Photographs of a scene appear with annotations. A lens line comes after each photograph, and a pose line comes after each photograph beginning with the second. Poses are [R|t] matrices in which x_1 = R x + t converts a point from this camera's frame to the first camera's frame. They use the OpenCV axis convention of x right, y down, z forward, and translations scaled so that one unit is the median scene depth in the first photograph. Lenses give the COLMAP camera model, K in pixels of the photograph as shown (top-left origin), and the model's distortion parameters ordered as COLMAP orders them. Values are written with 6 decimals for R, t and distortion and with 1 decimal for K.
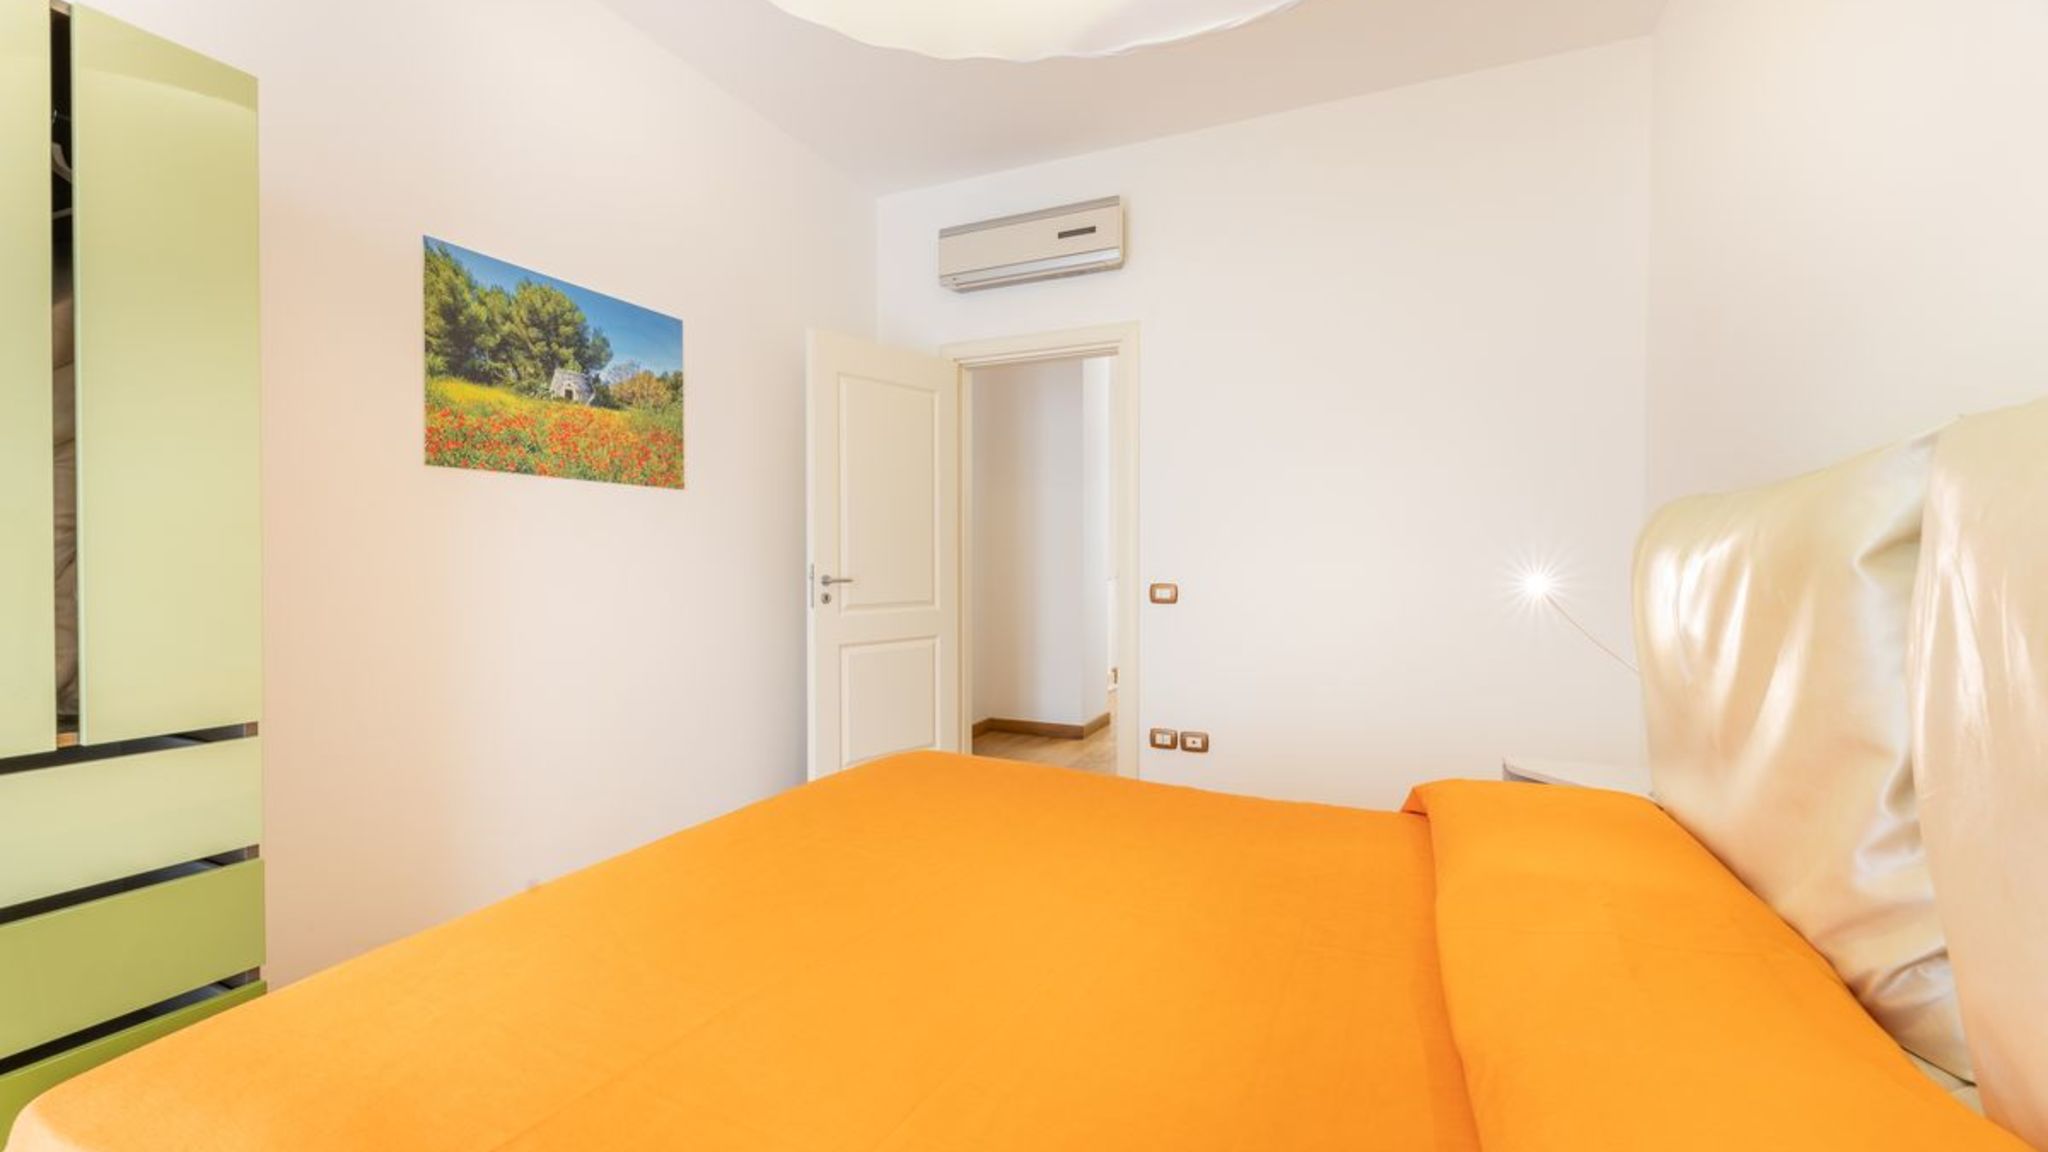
lens RADIAL K [[815.0, 0, 1031.3], [0, 815.0, 566.7], [0, 0, 1]] dist [0.000176, -0.000003]
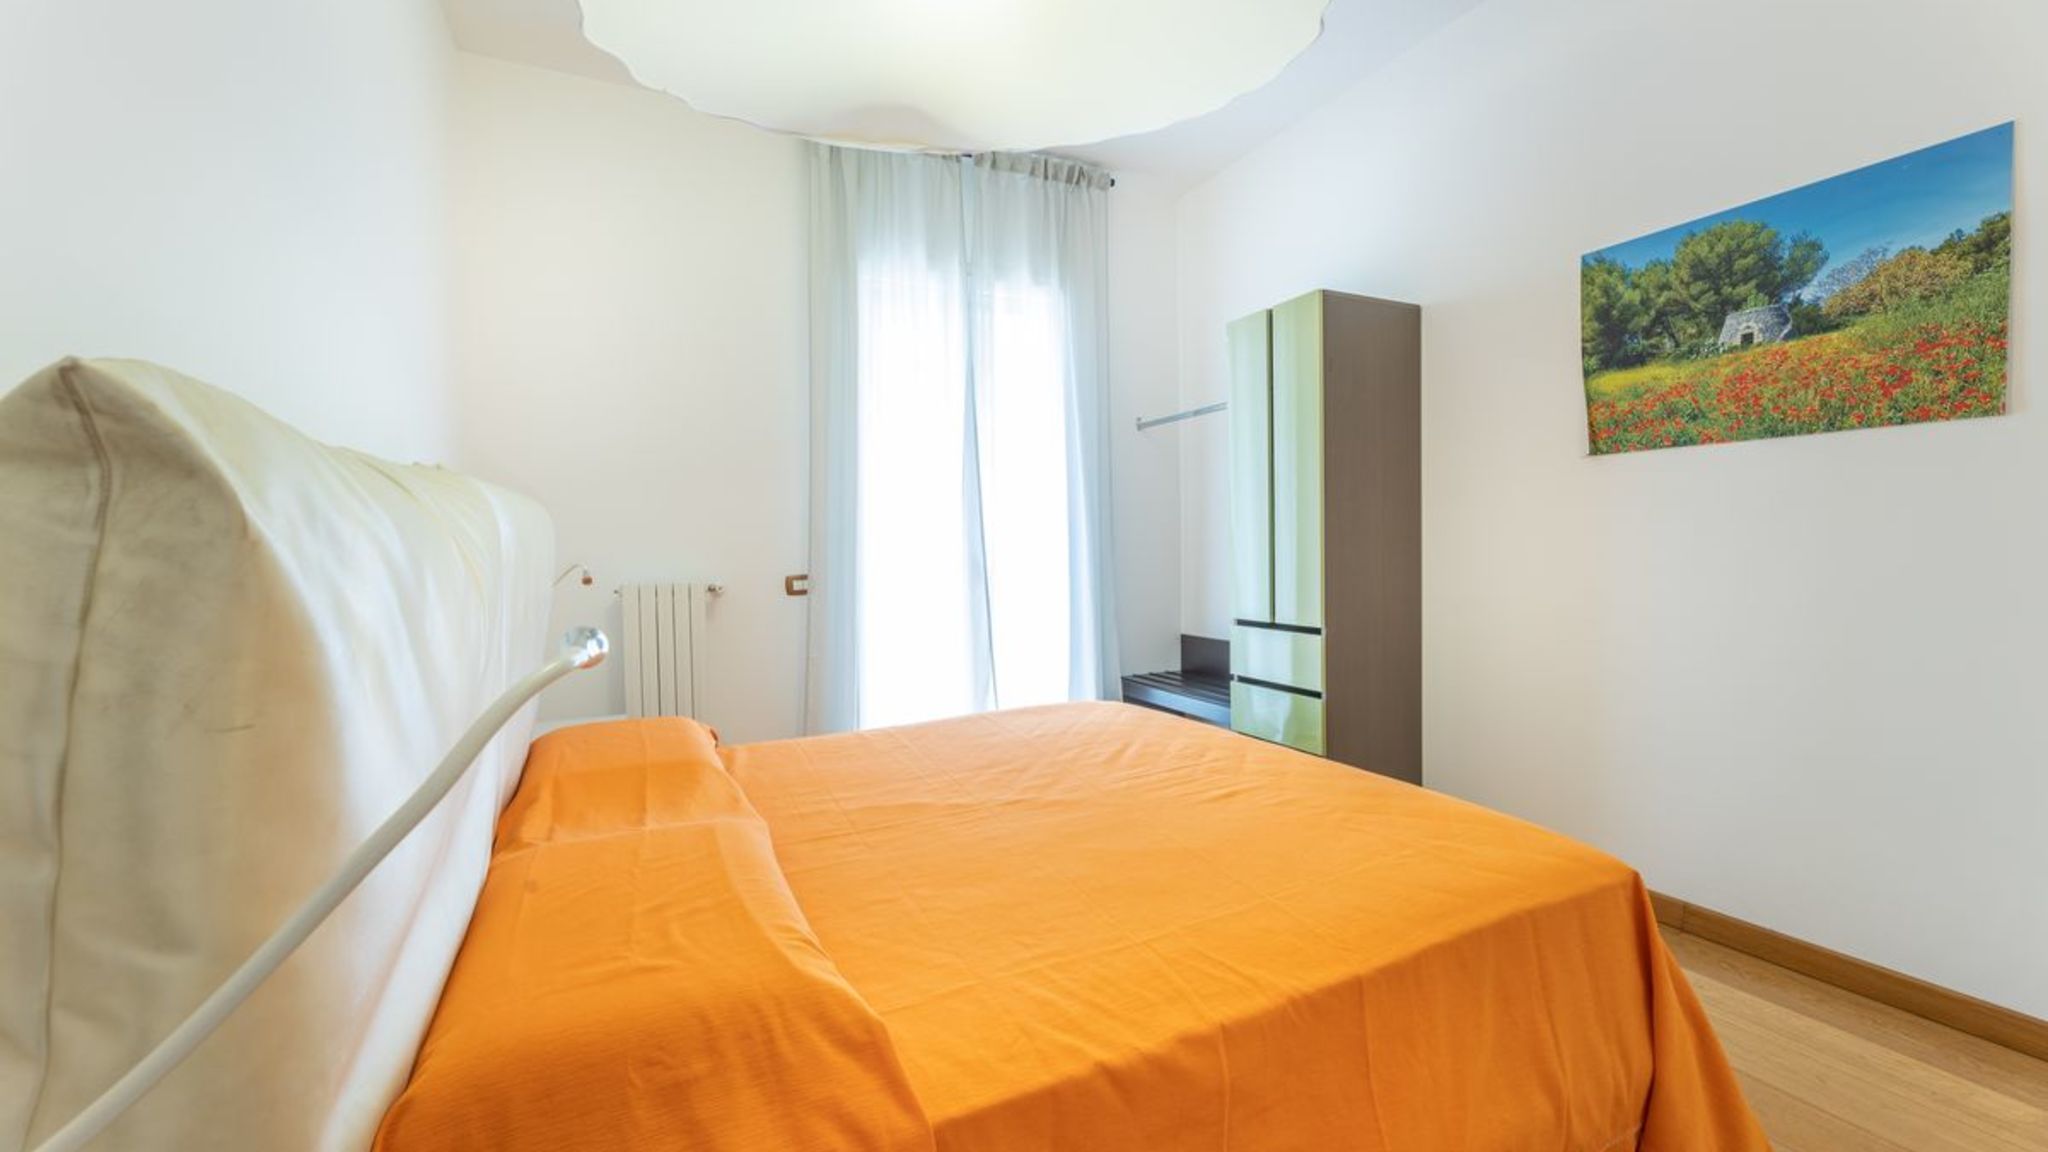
lens RADIAL K [[815.0, 0, 1031.3], [0, 815.0, 566.7], [0, 0, 1]] dist [0.000176, -0.000003]
pose [[-0.630829, 0.032673, -0.775234, 0.566504], [0.011298, 0.999394, 0.032927, -0.015101], [0.775840, 0.012013, -0.630816, 0.996142]]
